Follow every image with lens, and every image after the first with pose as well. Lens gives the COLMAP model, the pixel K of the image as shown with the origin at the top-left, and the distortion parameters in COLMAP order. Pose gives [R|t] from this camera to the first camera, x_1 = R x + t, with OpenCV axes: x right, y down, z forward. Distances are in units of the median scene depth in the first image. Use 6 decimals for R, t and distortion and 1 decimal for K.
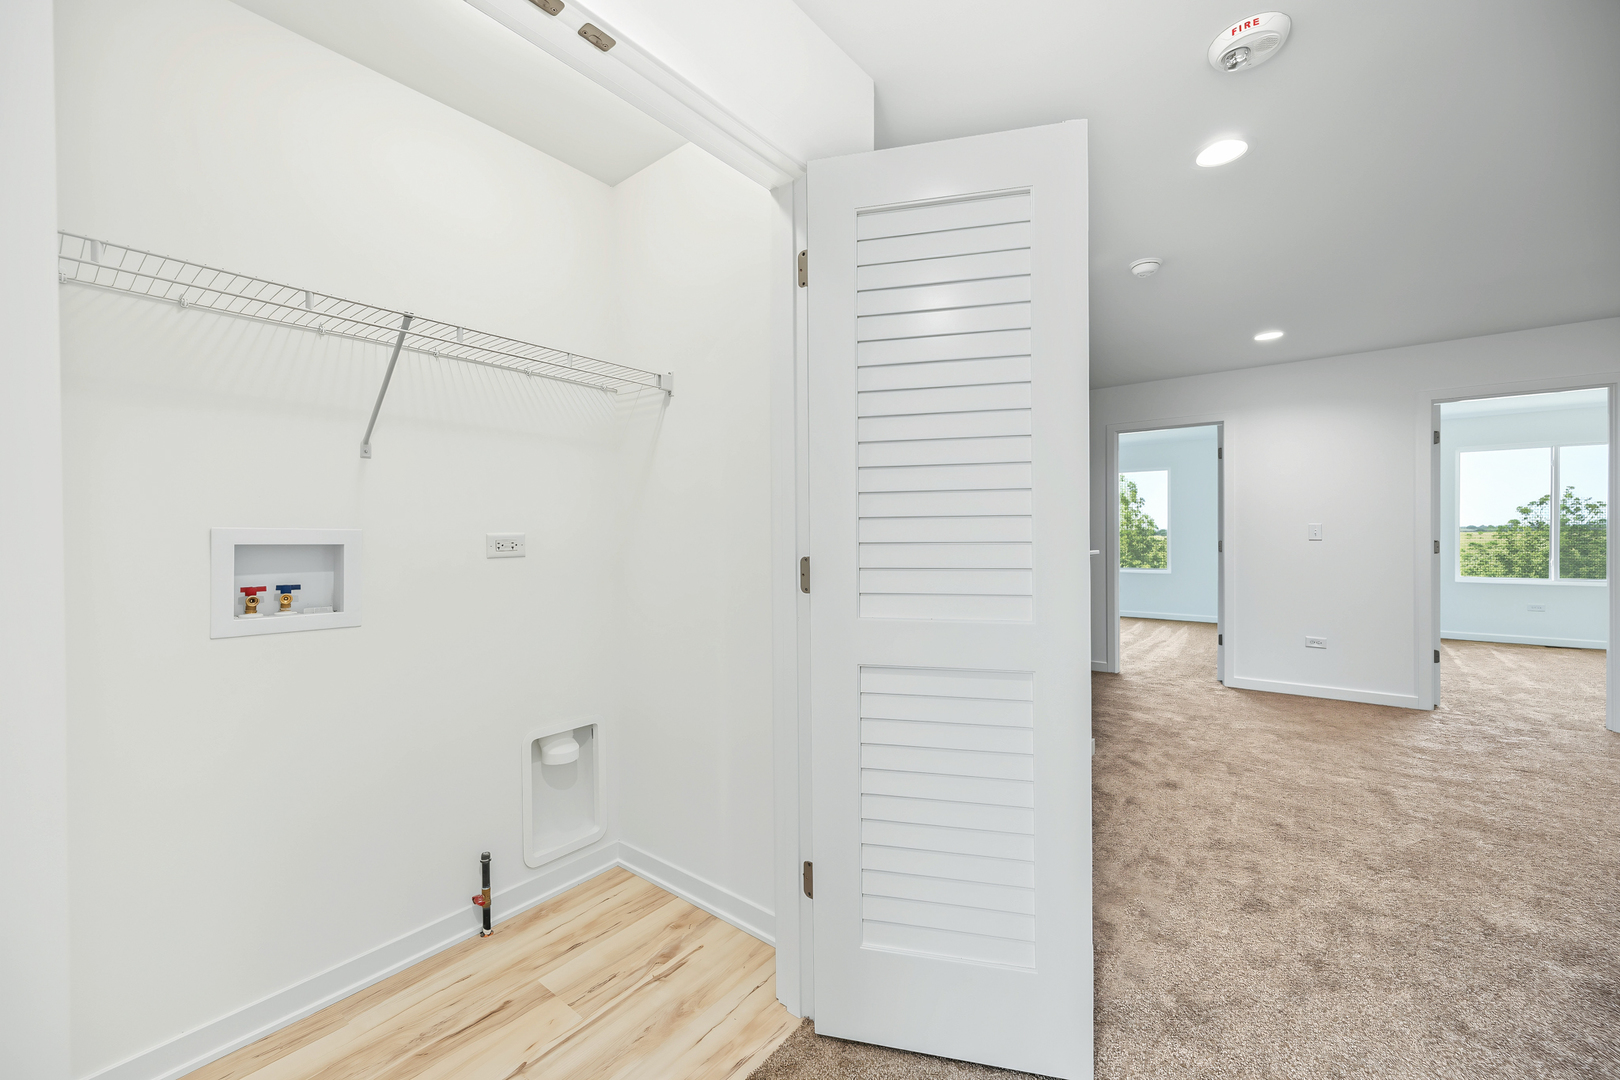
lens RADIAL K [[652.2, 0, 810.0], [0, 652.2, 540.0], [0, 0, 1]] dist [-0.000709, -0.000213]
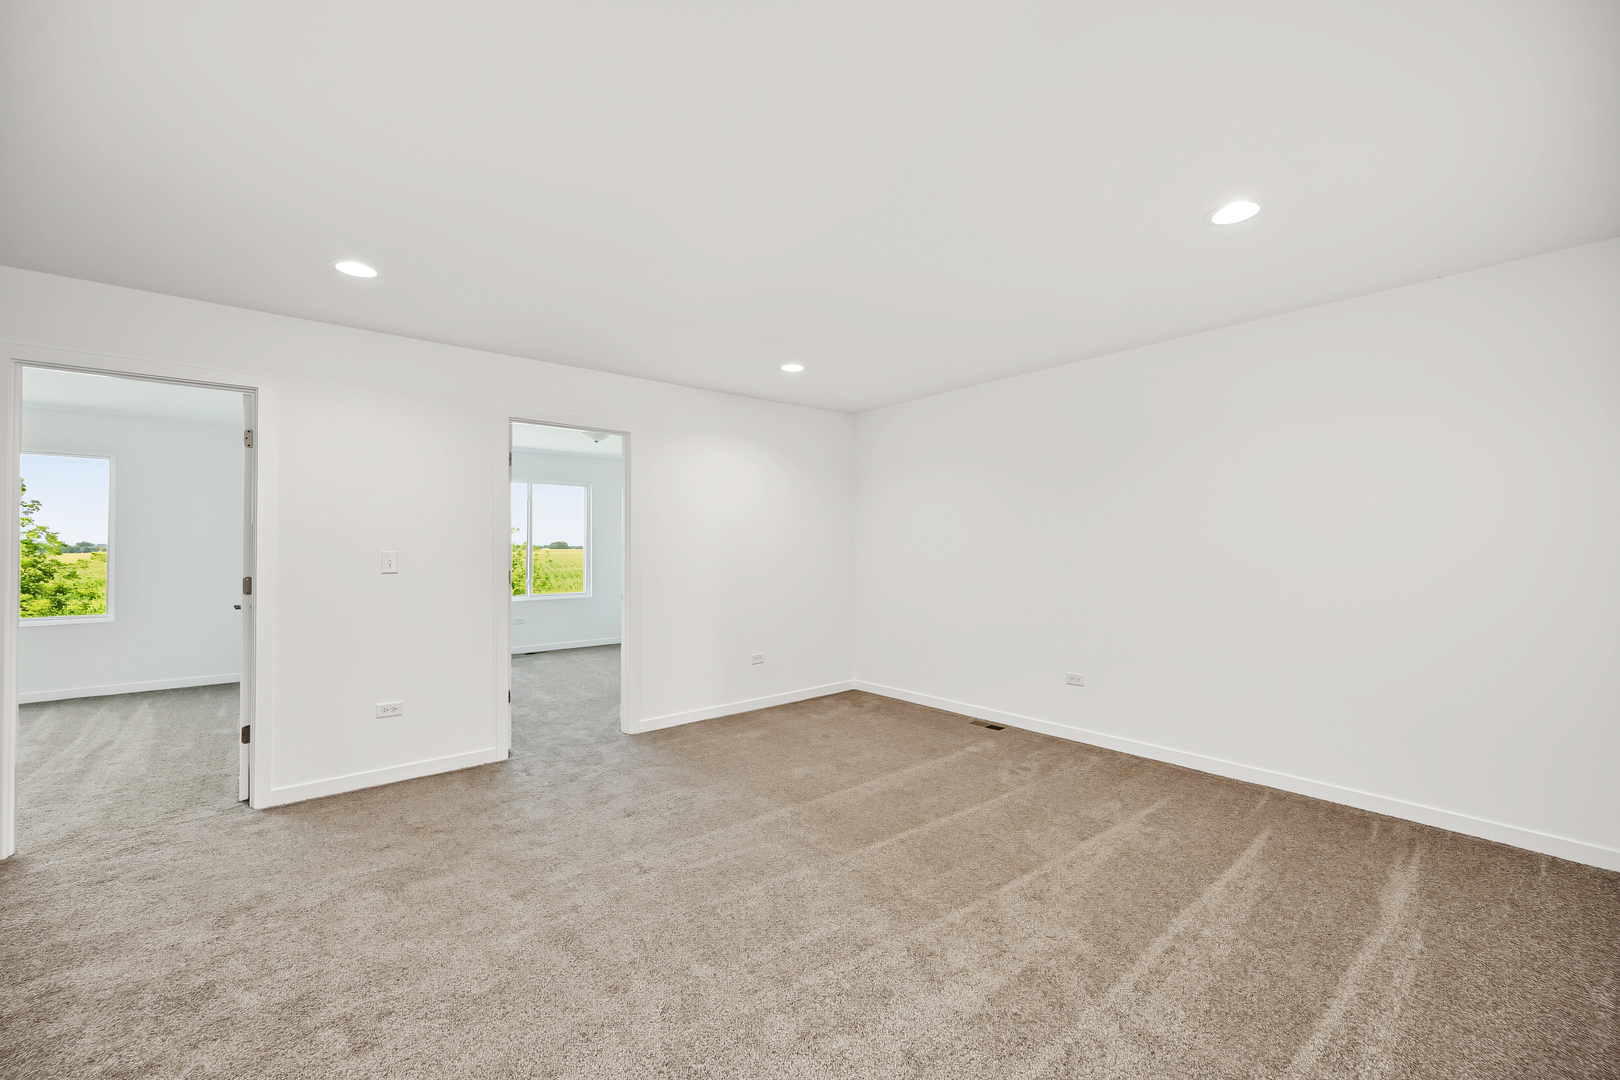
lens RADIAL K [[652.2, 0, 810.0], [0, 652.2, 540.0], [0, 0, 1]] dist [-0.000709, -0.000213]
pose [[0.218023, 0.018497, 0.975768, 0.130604], [0.006767, 0.999768, -0.020463, -0.017565], [-0.975920, 0.011064, 0.217847, 0.325009]]
